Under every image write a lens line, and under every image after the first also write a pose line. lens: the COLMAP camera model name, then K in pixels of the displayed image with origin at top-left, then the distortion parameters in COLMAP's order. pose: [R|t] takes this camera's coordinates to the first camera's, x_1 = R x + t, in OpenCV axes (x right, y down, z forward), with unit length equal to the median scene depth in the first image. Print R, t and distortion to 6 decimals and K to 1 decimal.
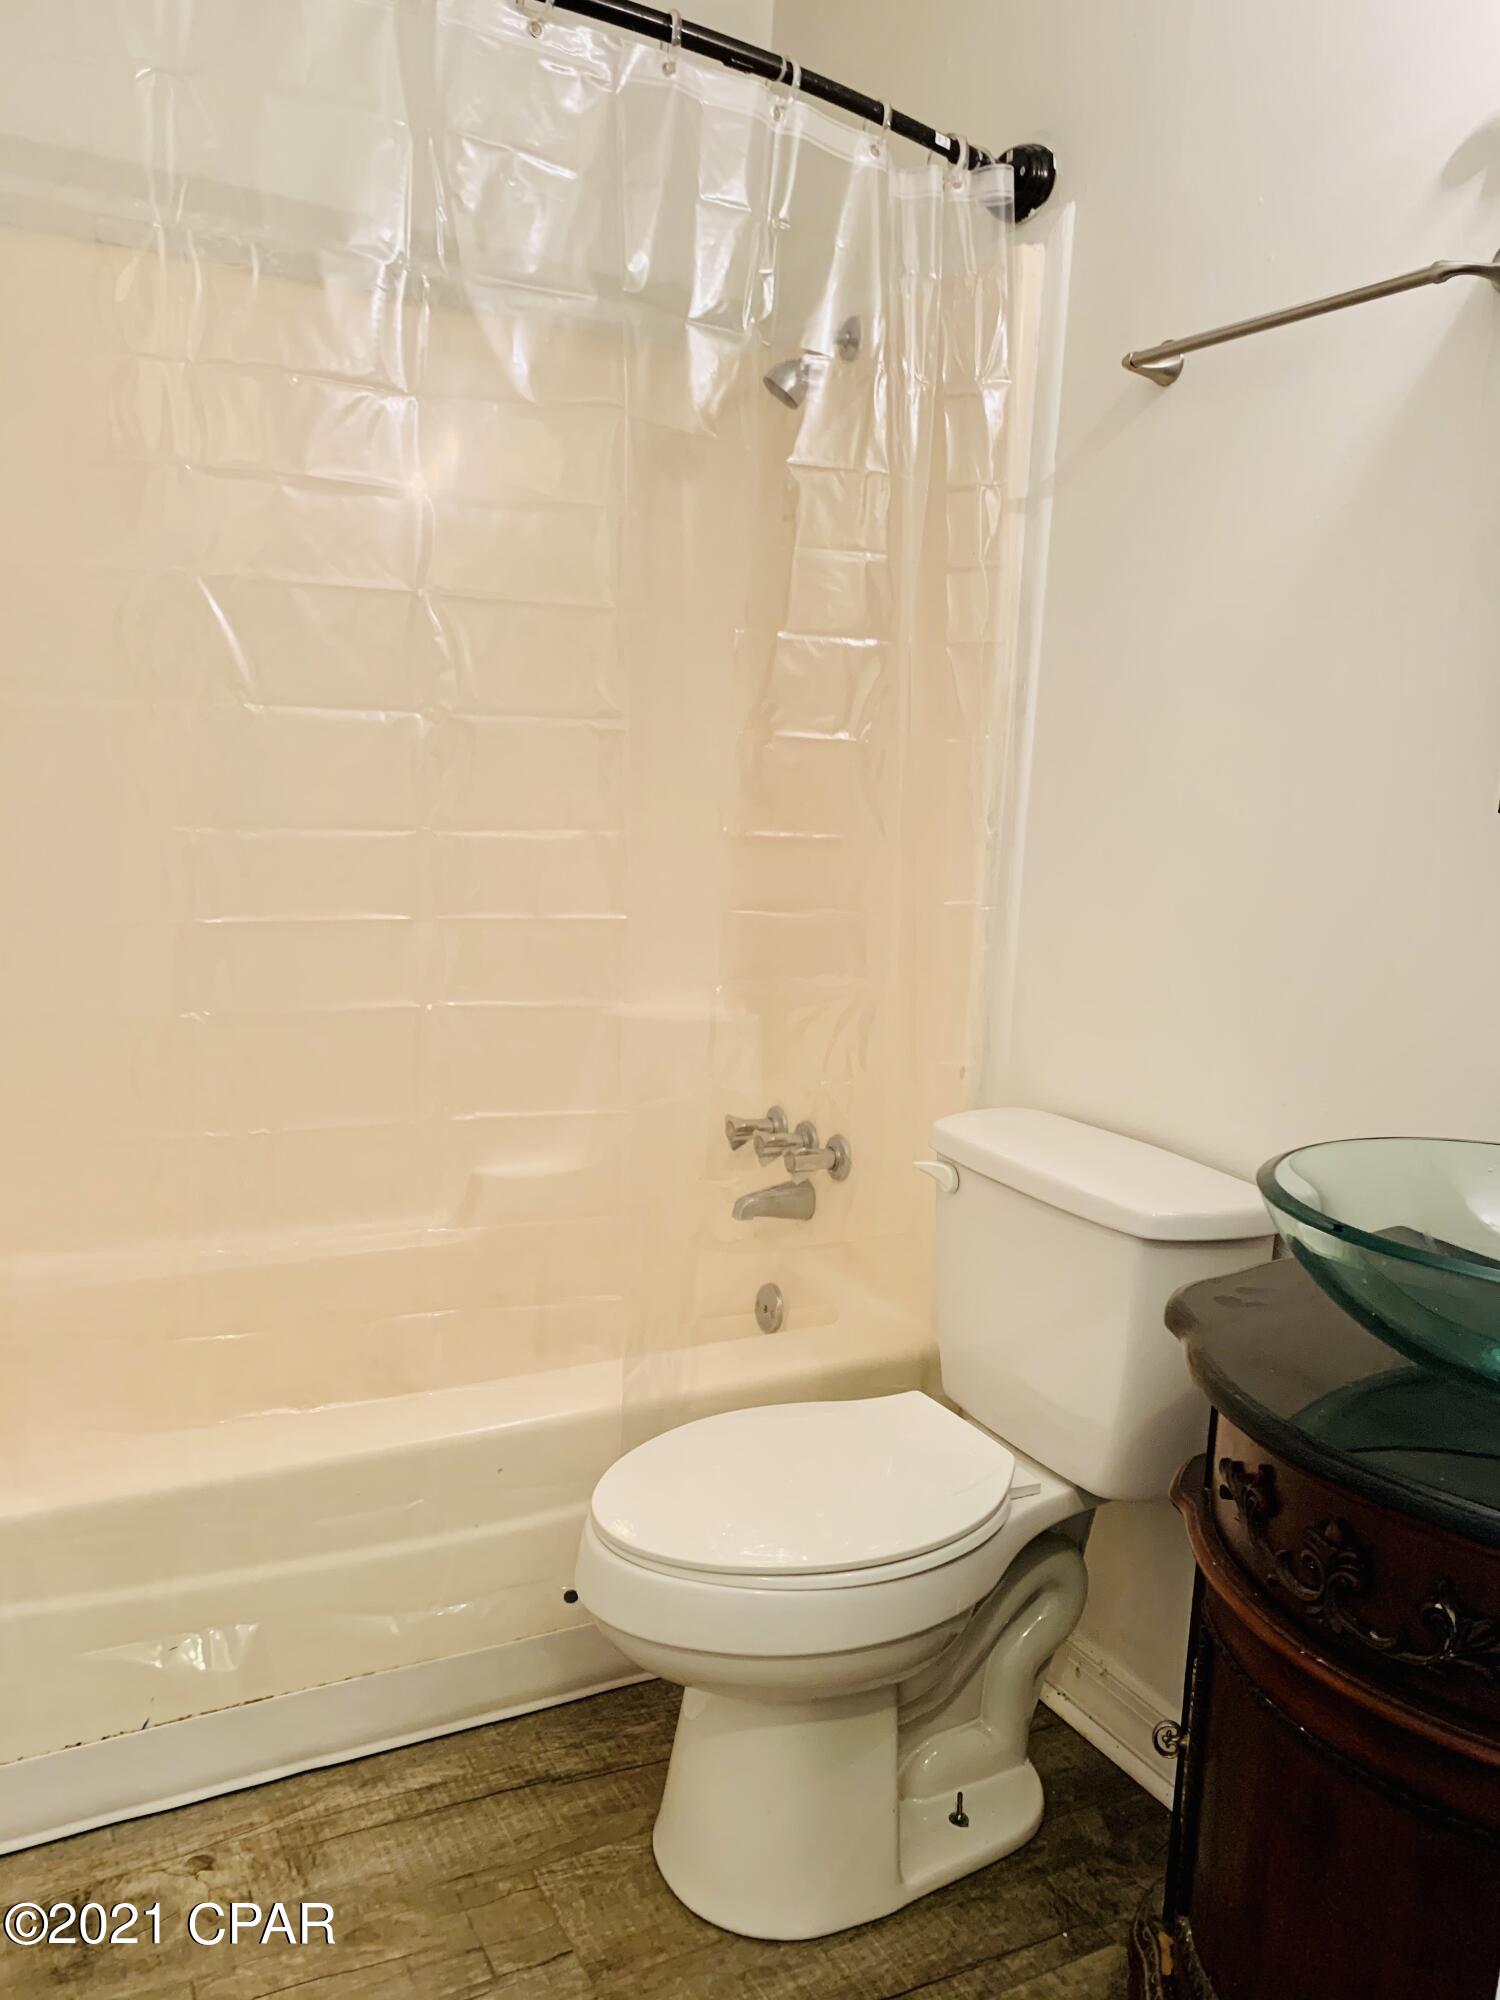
lens RADIAL K [[1535.8, 0, 748.0], [0, 1535.8, 997.7], [0, 0, 1]] dist [0.031756, -0.031464]
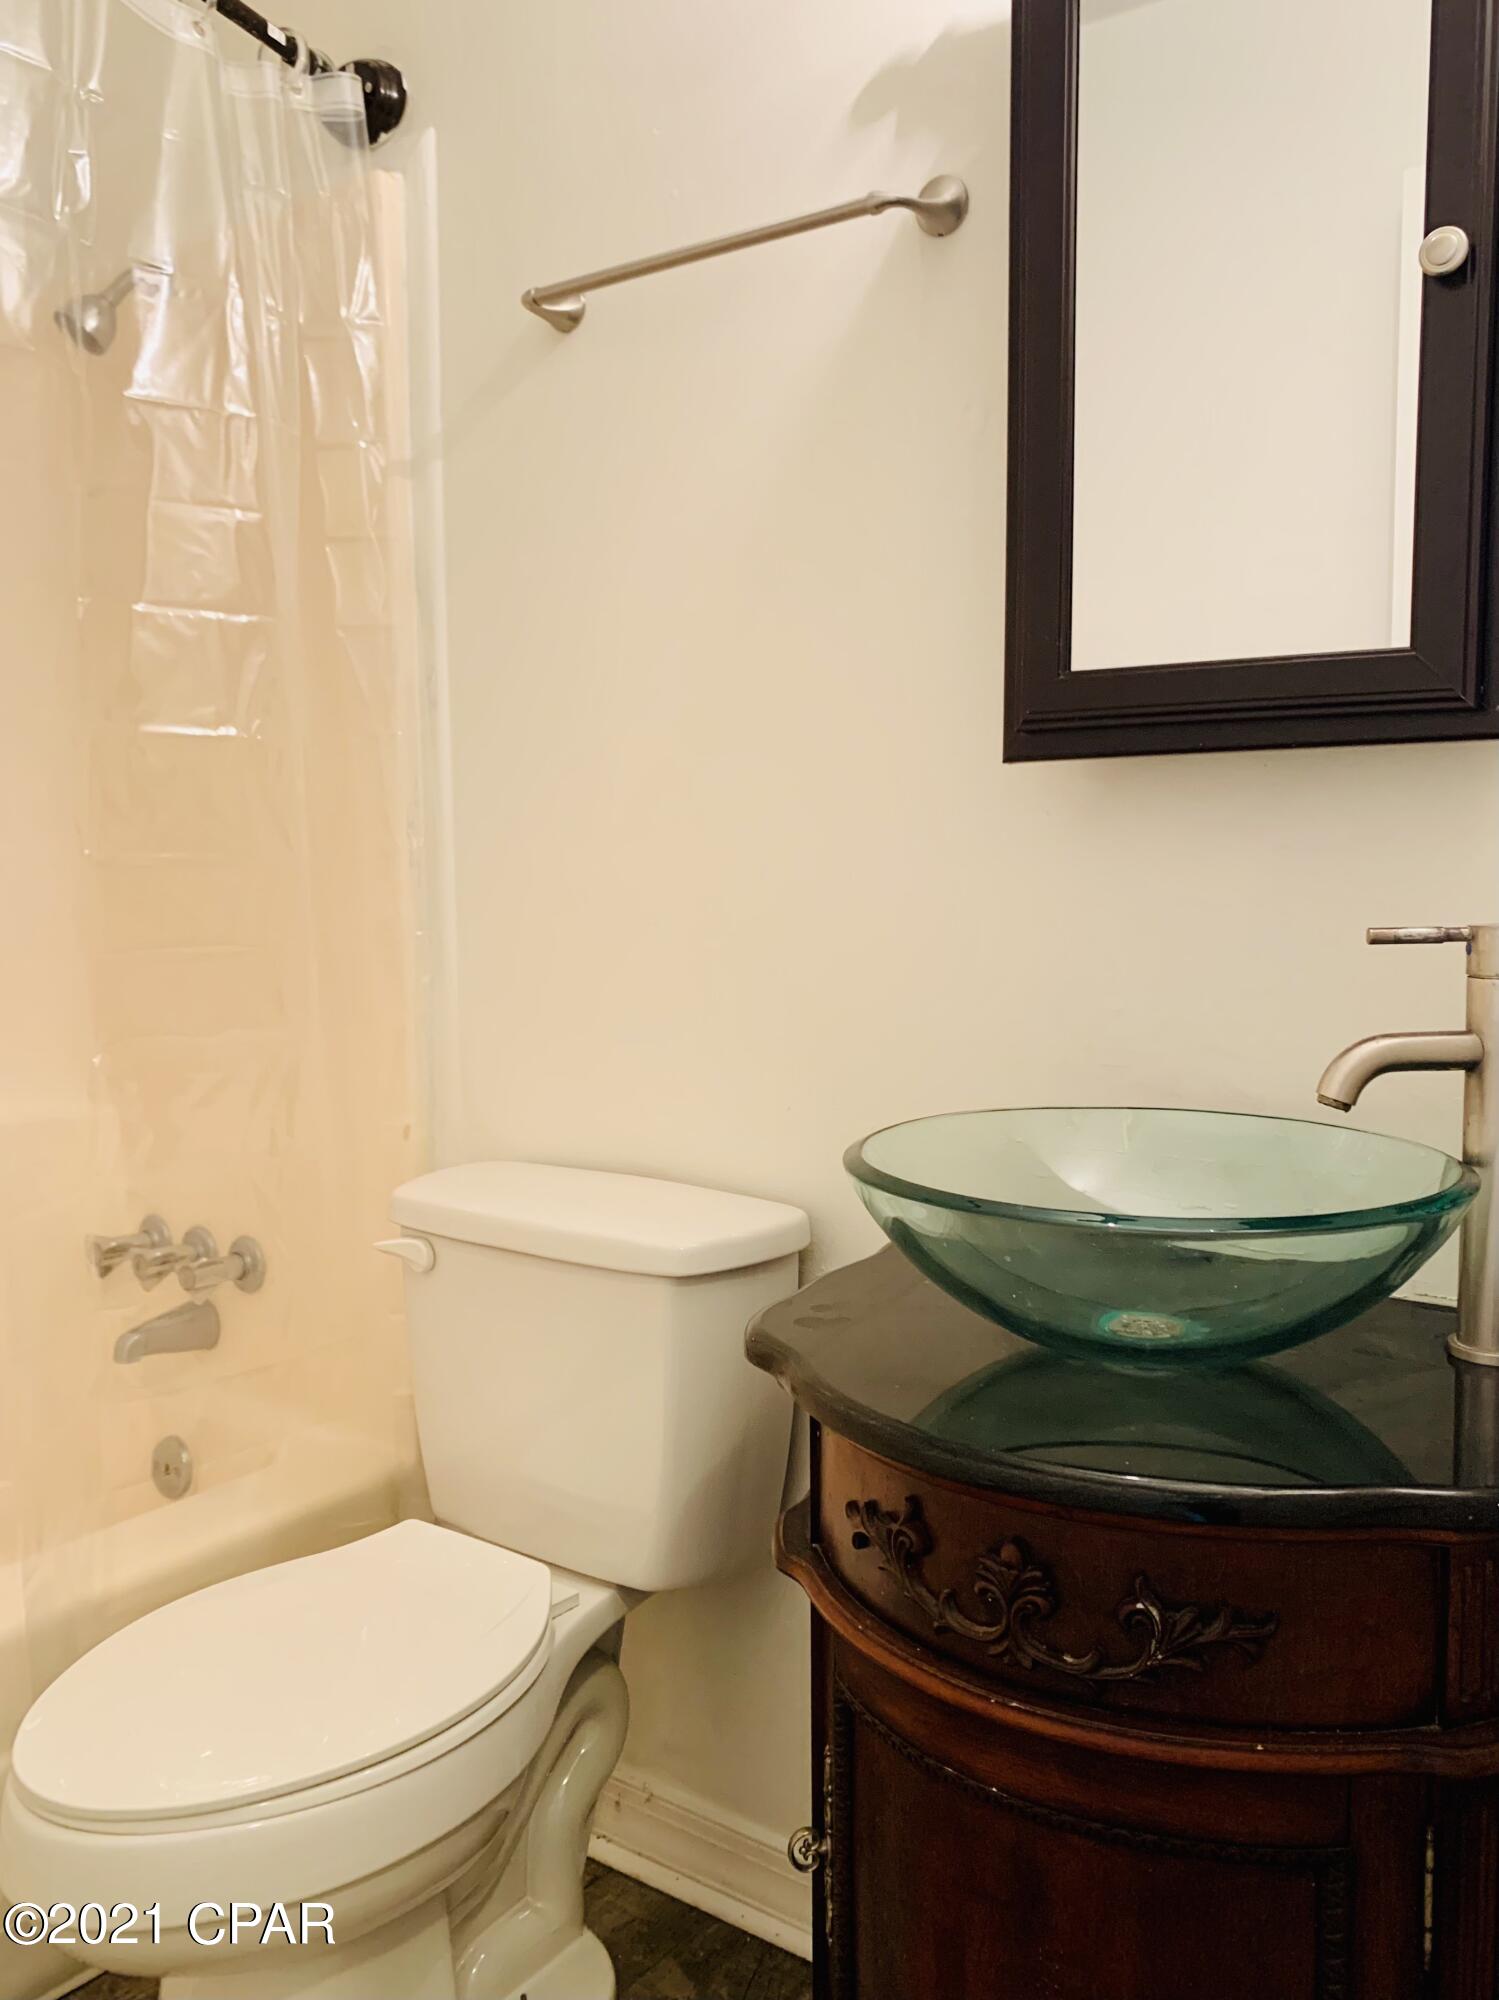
lens RADIAL K [[1664.5, 0, 748.8], [0, 1664.5, 1001.4], [0, 0, 1]] dist [-0.004862, 0.016313]
pose [[0.907877, -0.093954, 0.408573, -0.062661], [0.113968, 0.993173, -0.024858, 0.024140], [-0.403448, 0.069132, 0.912387, 0.102068]]
